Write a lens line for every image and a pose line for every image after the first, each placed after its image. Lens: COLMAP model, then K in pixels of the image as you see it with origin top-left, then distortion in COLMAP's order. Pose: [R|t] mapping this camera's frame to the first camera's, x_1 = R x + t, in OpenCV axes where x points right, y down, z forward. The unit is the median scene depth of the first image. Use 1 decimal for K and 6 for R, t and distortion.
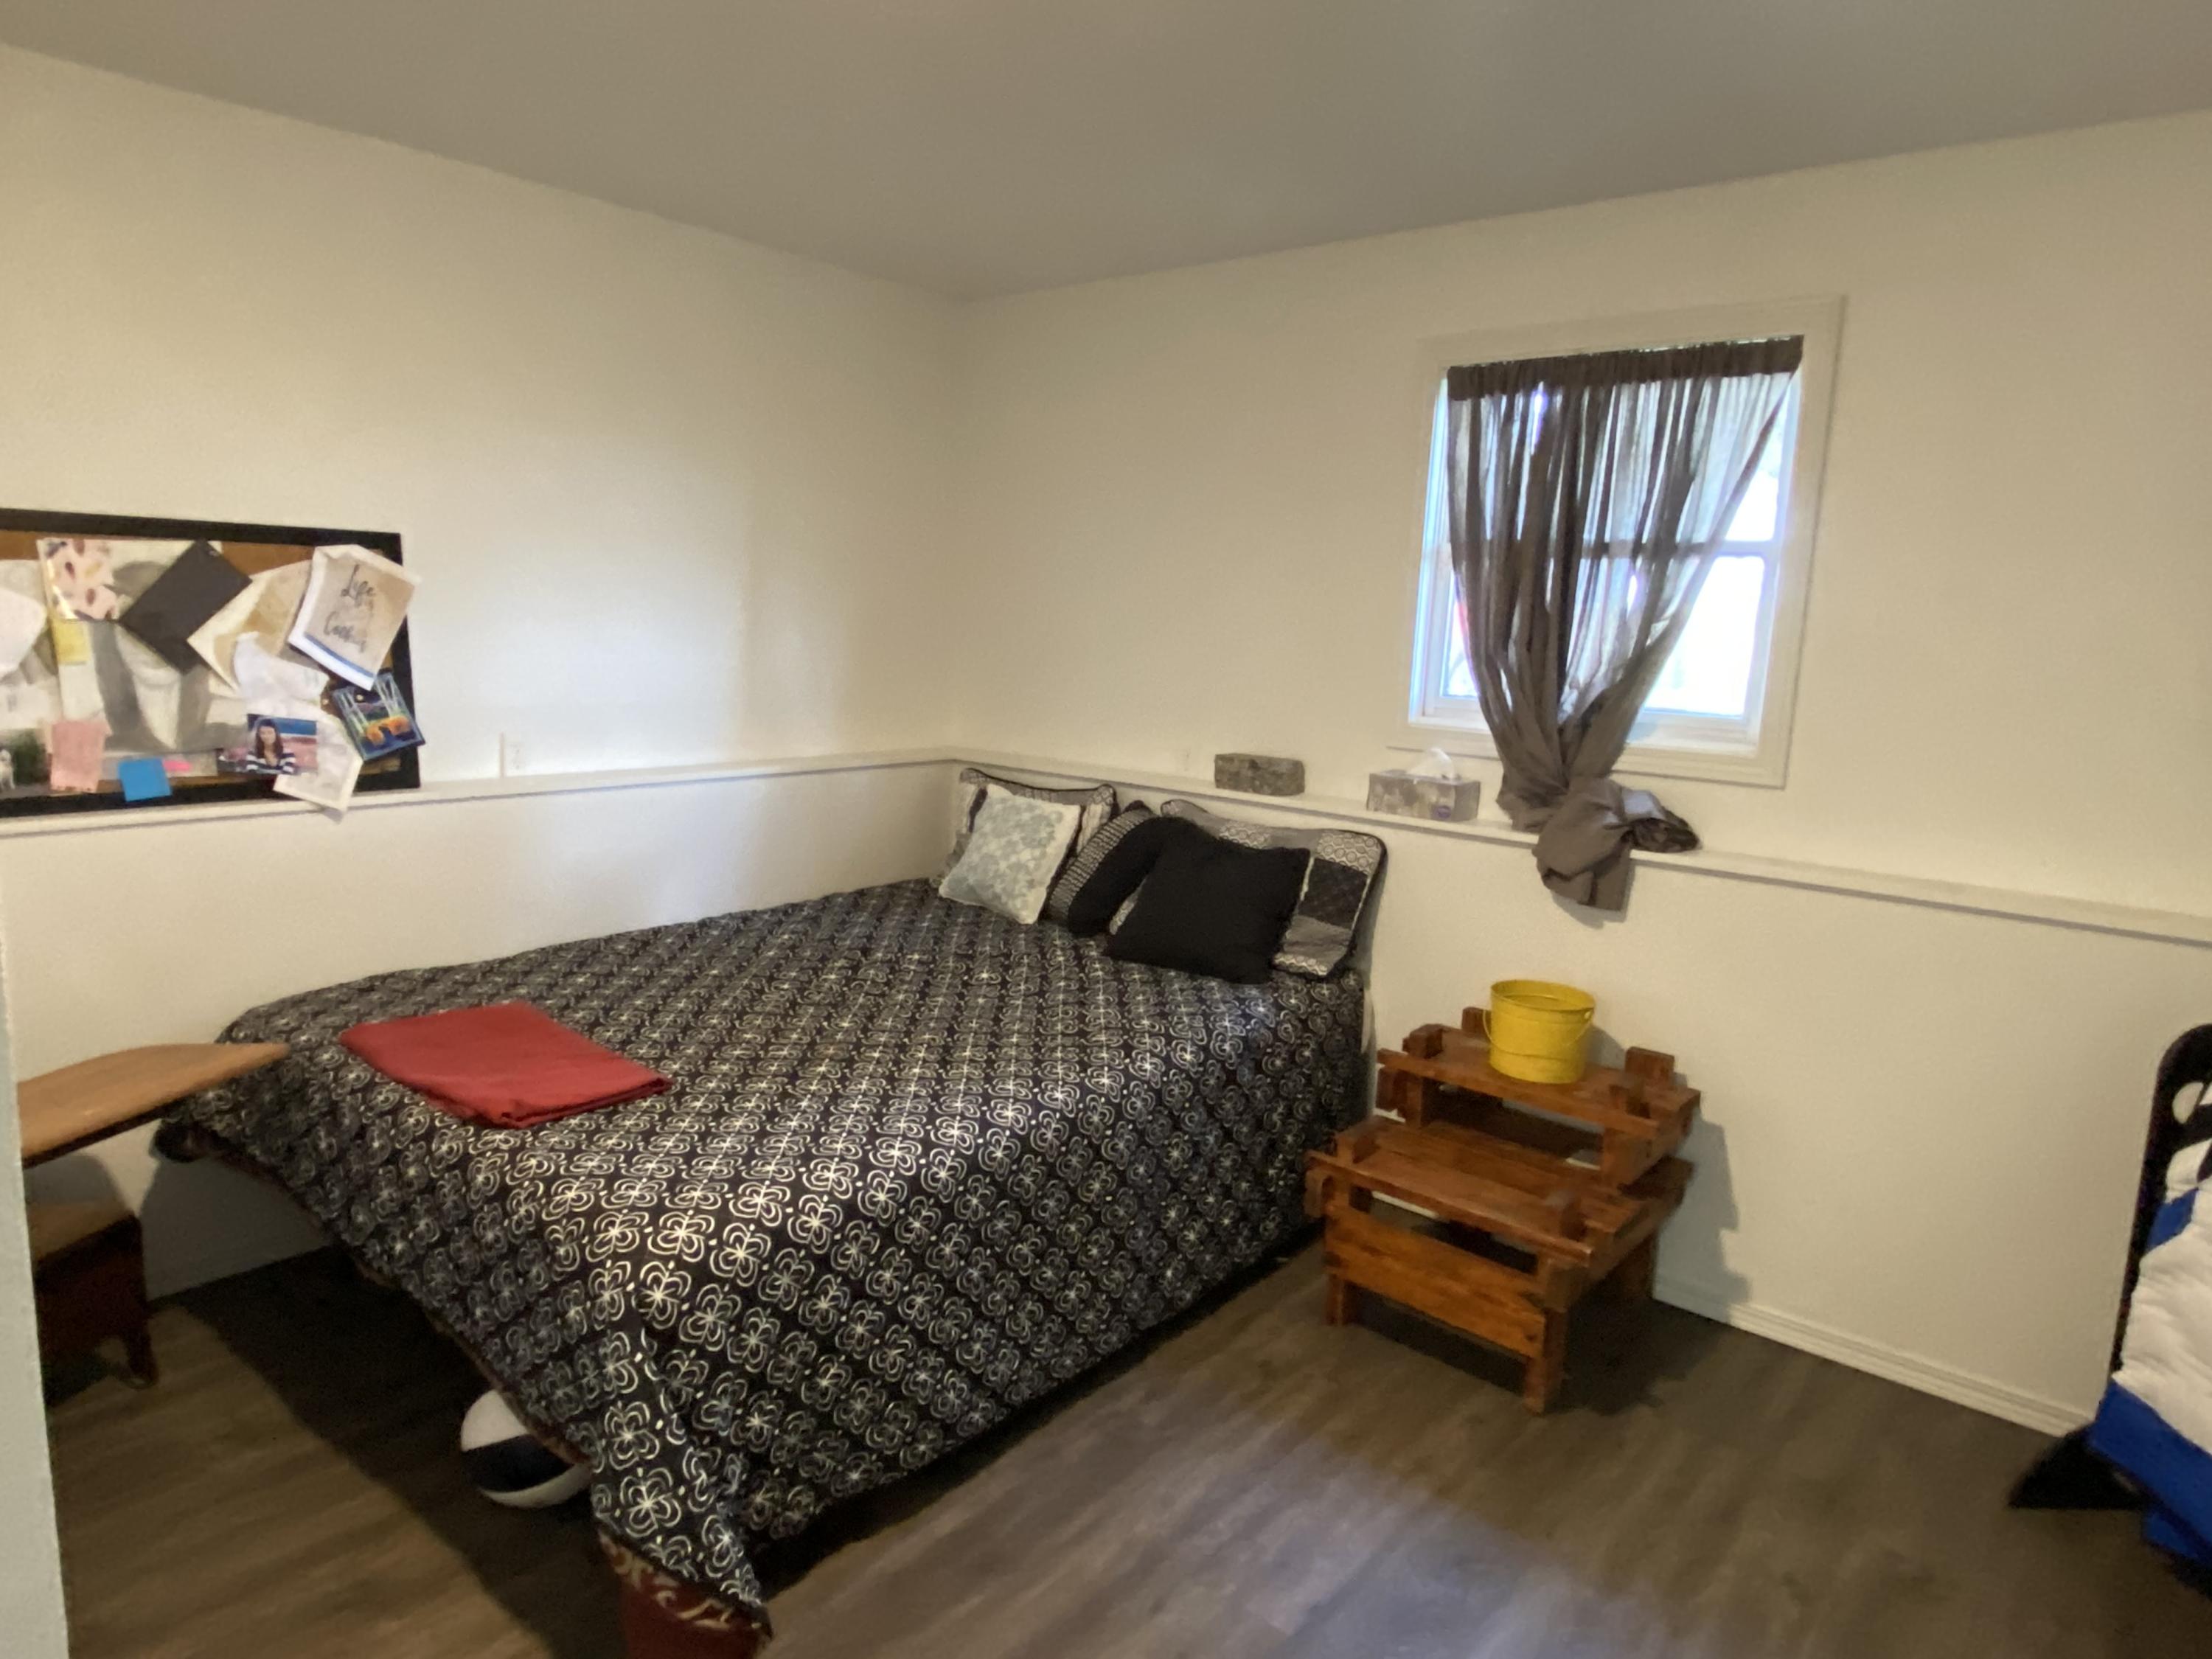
lens RADIAL K [[1338.7, 0, 1099.0], [0, 1338.7, 819.4], [0, 0, 1]] dist [0.047605, -0.057734]
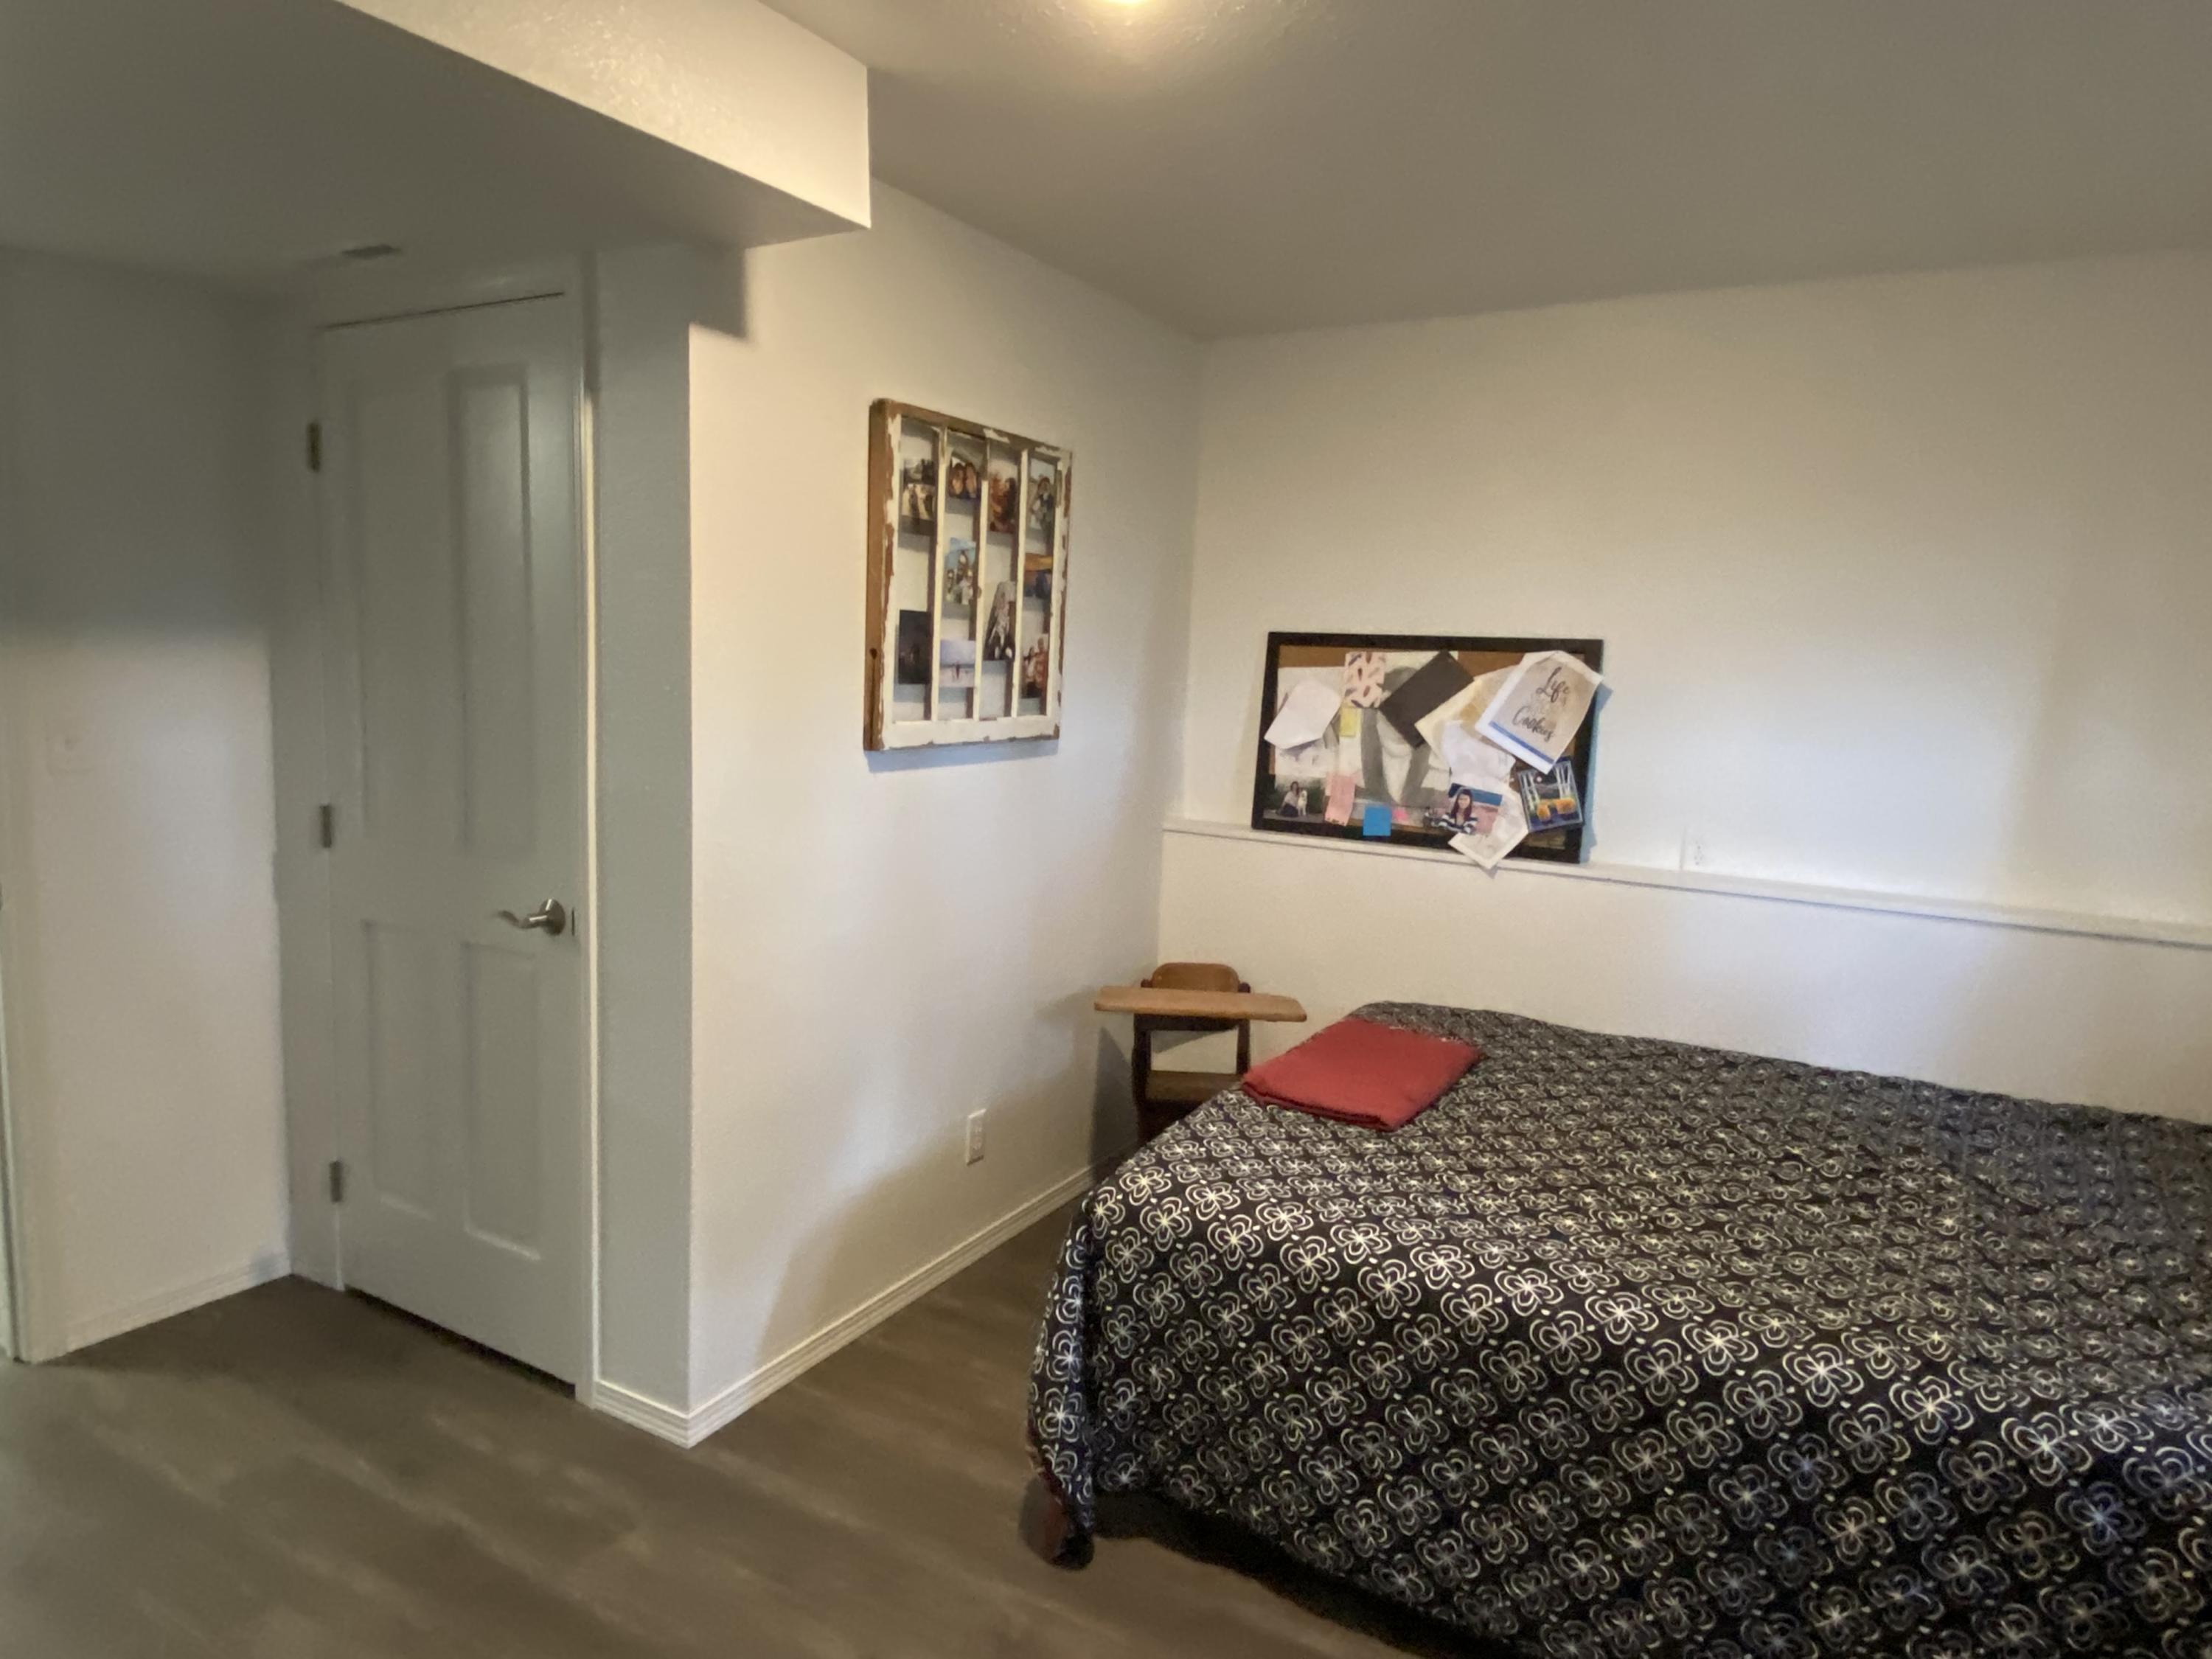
lens RADIAL K [[1338.7, 0, 1099.0], [0, 1338.7, 819.4], [0, 0, 1]] dist [0.047605, -0.057734]
pose [[0.169964, 0.087243, -0.981581, 0.579787], [-0.183546, 0.981446, 0.055450, -0.054334], [0.968206, 0.170741, 0.182824, 0.453025]]
